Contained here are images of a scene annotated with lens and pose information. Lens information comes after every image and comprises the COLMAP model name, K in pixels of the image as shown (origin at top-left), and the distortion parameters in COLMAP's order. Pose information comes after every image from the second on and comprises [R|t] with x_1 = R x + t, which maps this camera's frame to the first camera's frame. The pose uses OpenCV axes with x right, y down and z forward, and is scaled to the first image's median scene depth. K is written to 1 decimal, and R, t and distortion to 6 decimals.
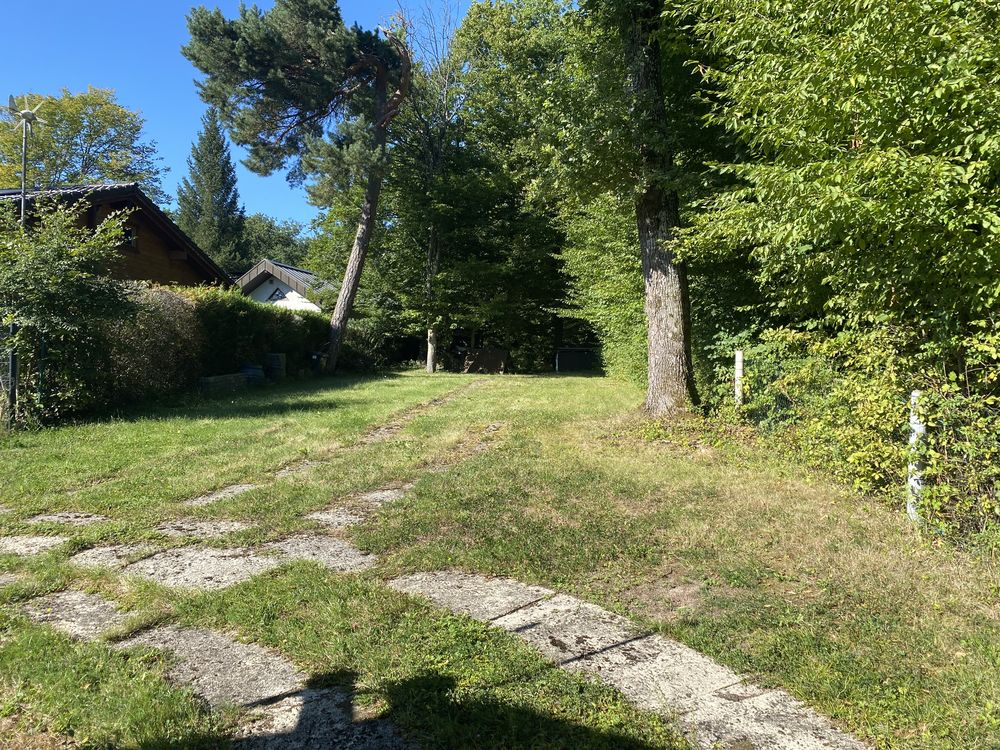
lens RADIAL K [[810.5, 0, 517.6], [0, 810.5, 375.8], [0, 0, 1]] dist [0.109576, -0.088714]
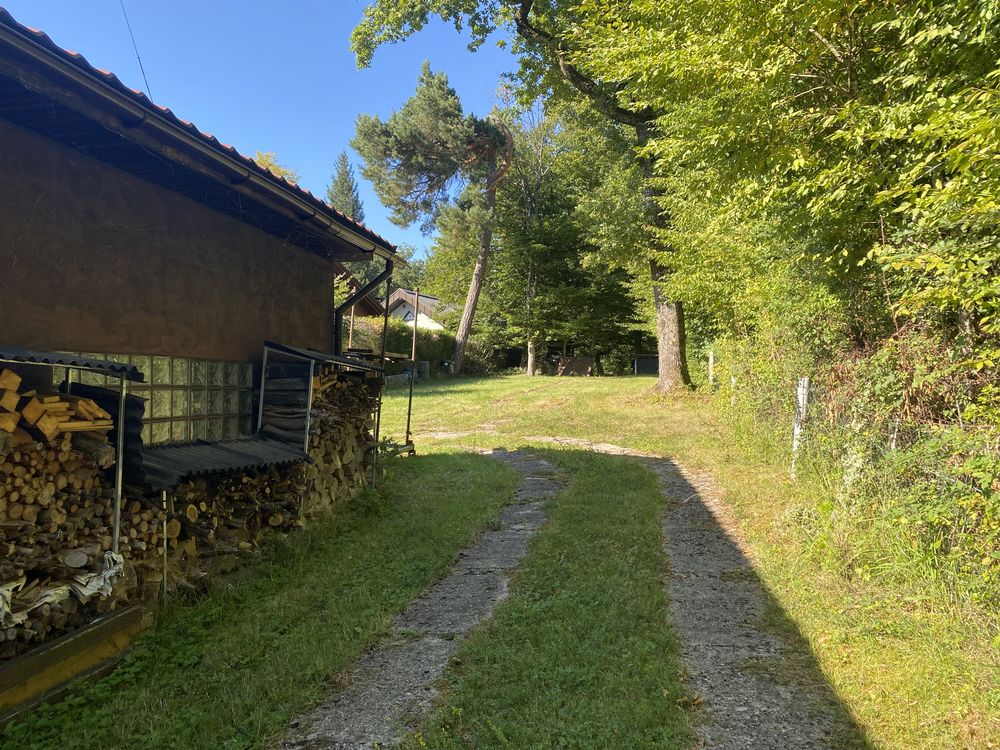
lens RADIAL K [[810.5, 0, 517.6], [0, 810.5, 375.8], [0, 0, 1]] dist [0.109576, -0.088714]
pose [[0.991989, -0.015162, -0.125414, 0.032317], [0.013532, 0.999813, -0.013838, 0.013977], [0.125600, 0.012031, 0.992008, -0.269478]]
